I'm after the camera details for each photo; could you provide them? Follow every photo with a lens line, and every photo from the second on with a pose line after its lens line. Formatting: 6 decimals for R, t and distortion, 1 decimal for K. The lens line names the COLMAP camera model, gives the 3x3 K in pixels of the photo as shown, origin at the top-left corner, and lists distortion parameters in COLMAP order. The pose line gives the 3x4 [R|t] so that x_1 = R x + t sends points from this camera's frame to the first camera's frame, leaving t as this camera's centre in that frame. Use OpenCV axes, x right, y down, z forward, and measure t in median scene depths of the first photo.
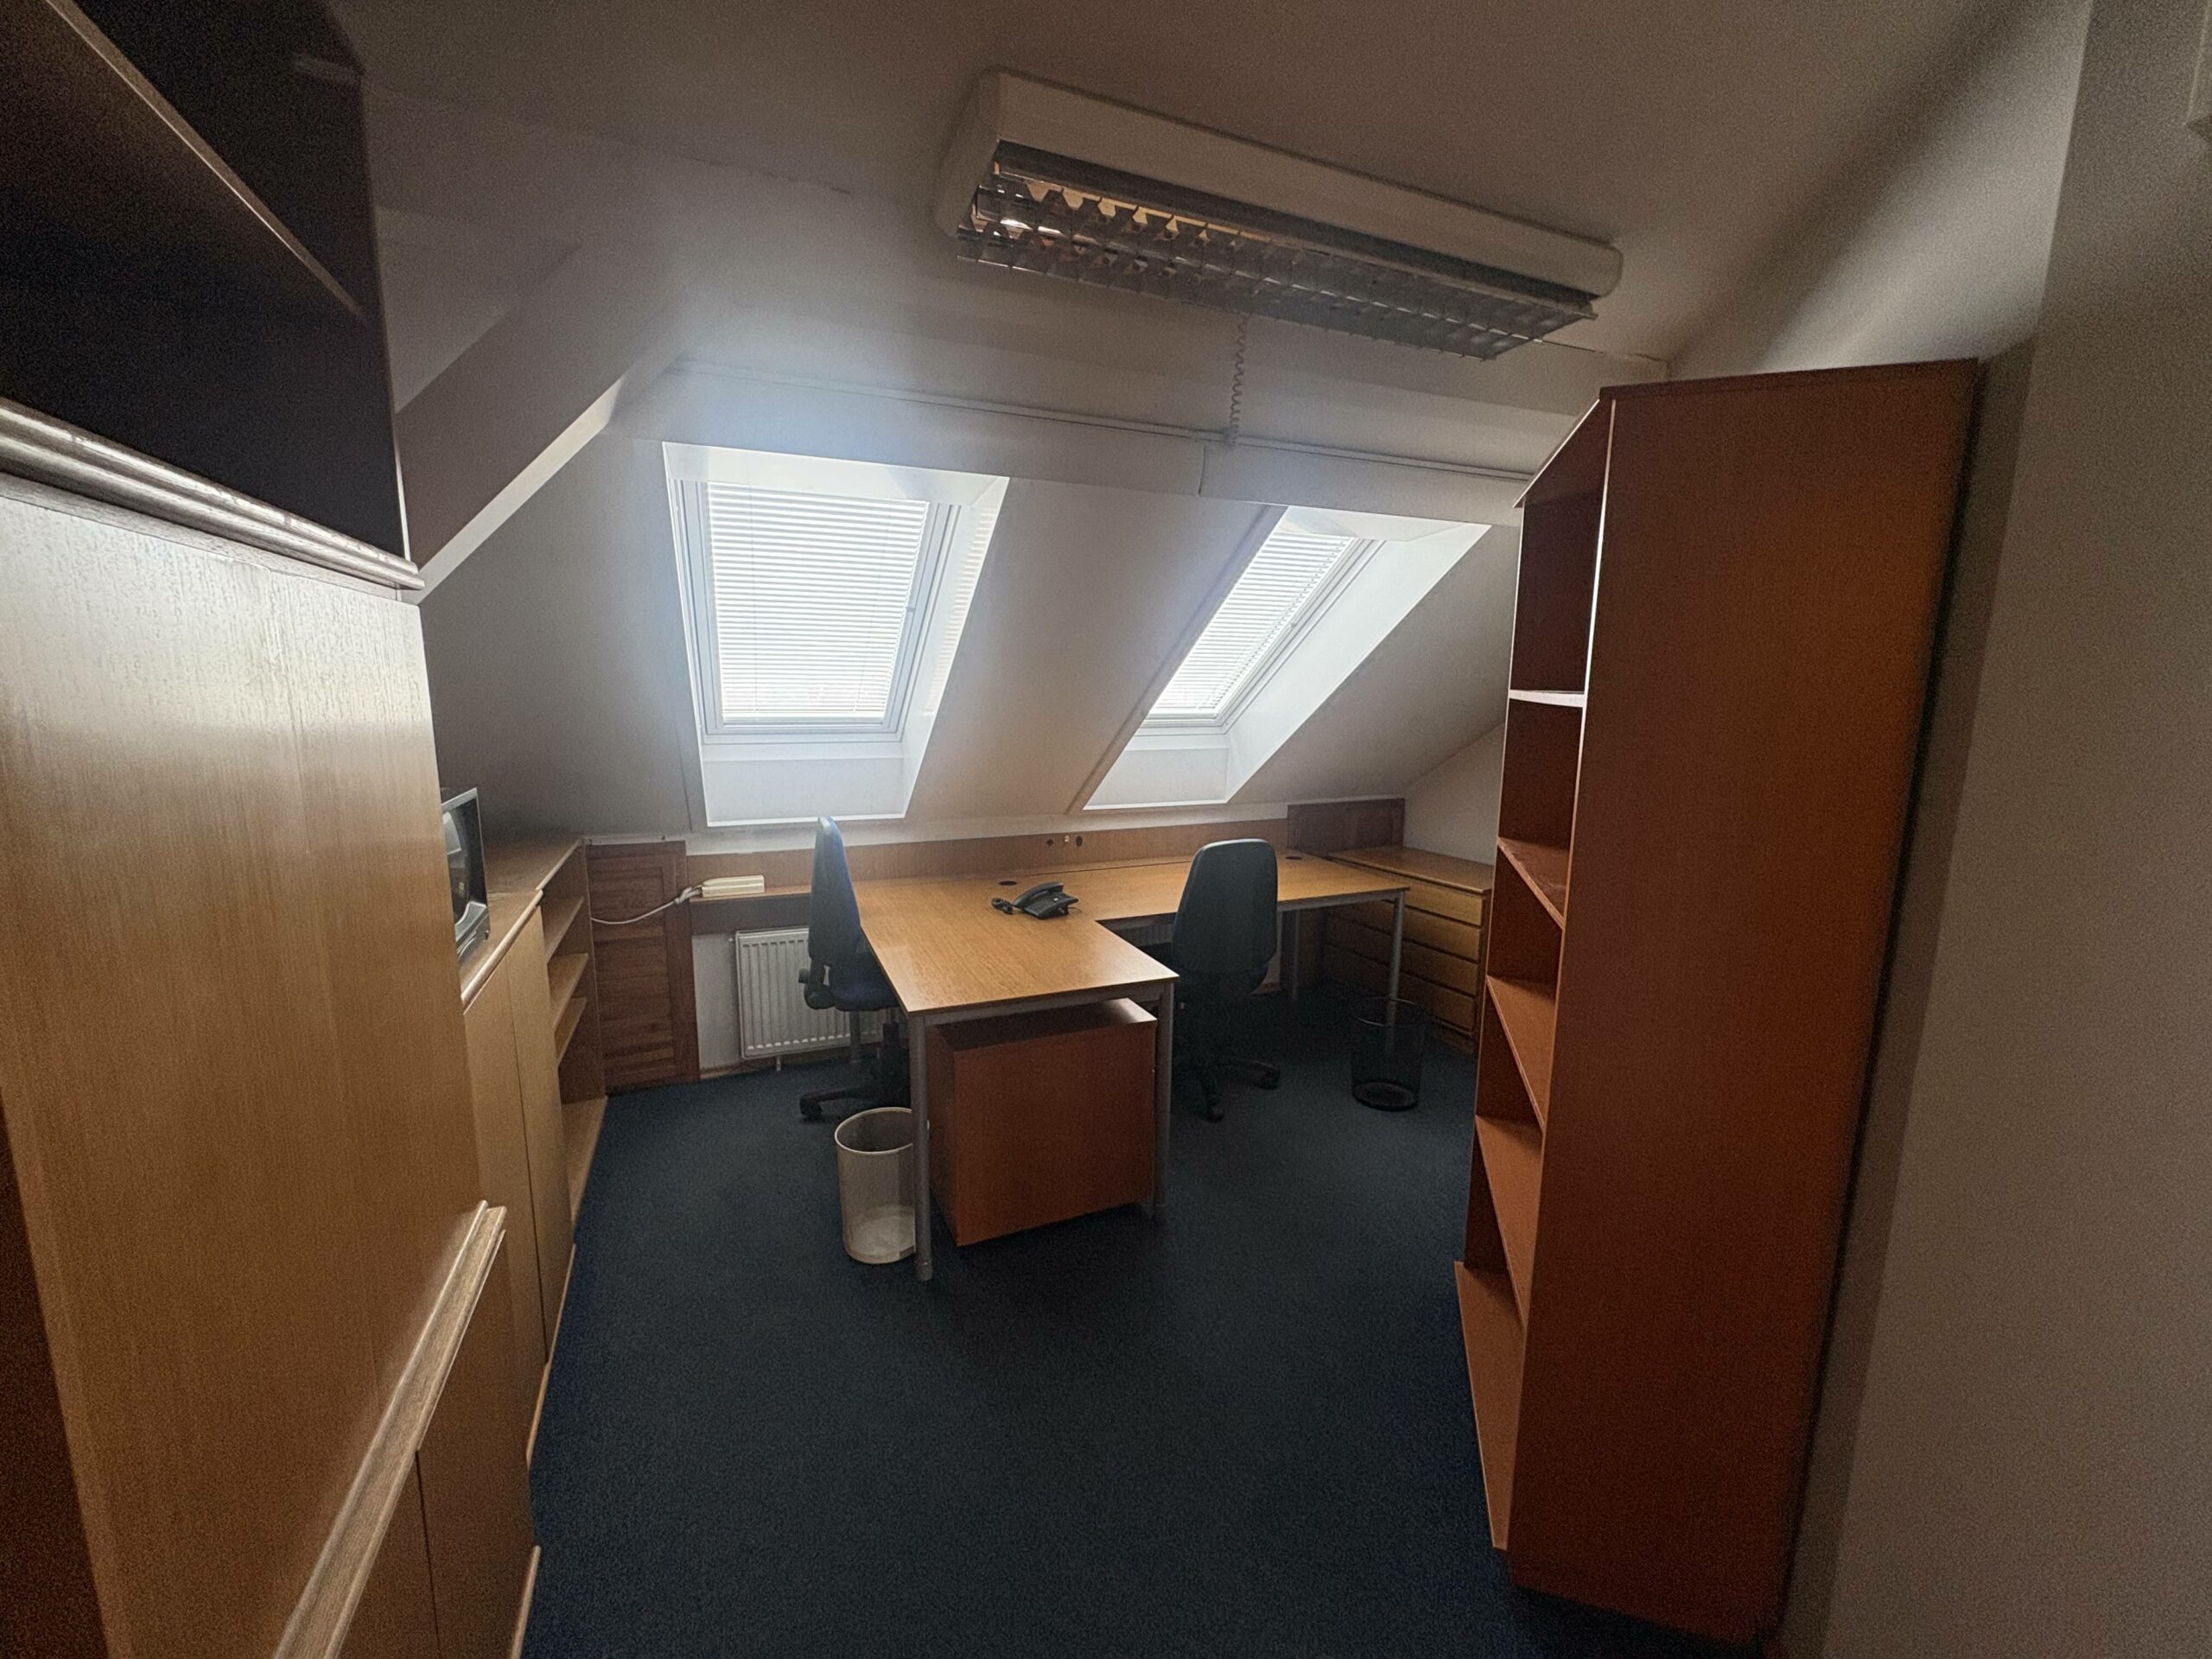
lens RADIAL K [[890.1, 0, 1100.7], [0, 890.1, 830.7], [0, 0, 1]] dist [0.008590, -0.000228]
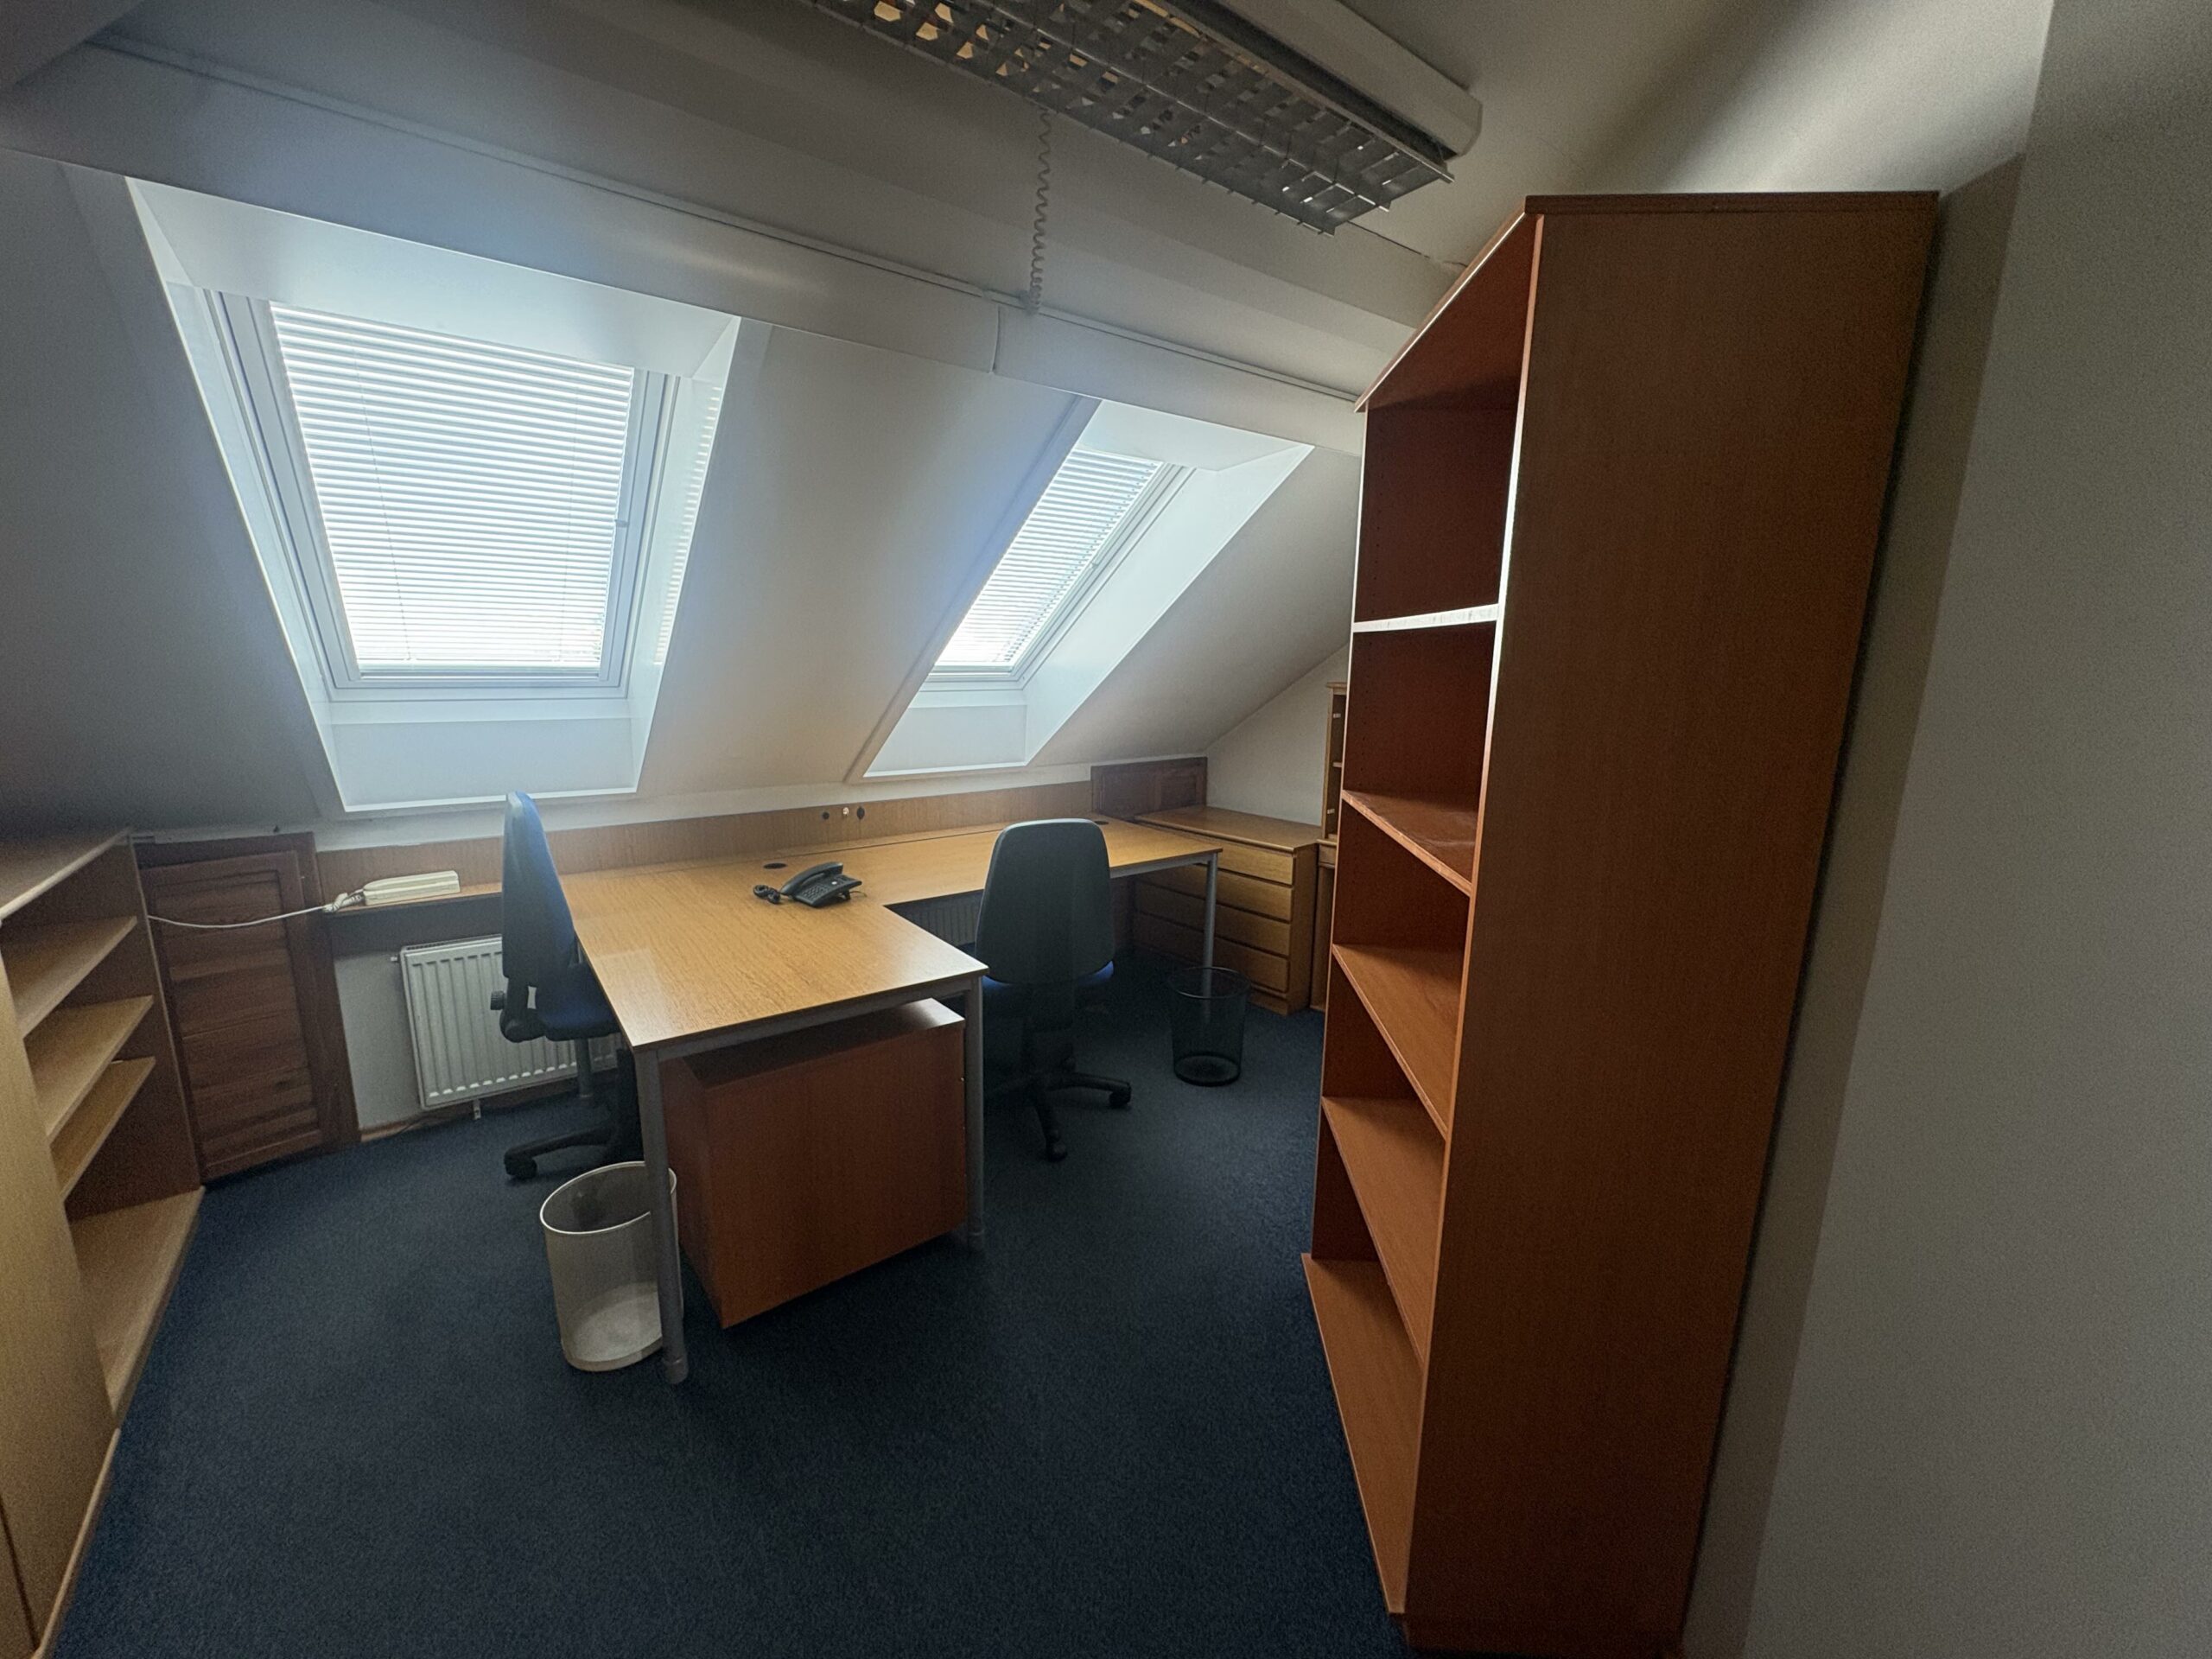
lens RADIAL K [[890.1, 0, 1102.9], [0, 890.1, 825.8], [0, 0, 1]] dist [0.008590, -0.000228]
pose [[0.970770, -0.041028, 0.236477, -0.001001], [0.033977, 0.998850, 0.033814, 0.003684], [-0.237593, -0.024791, 0.971048, 0.149193]]
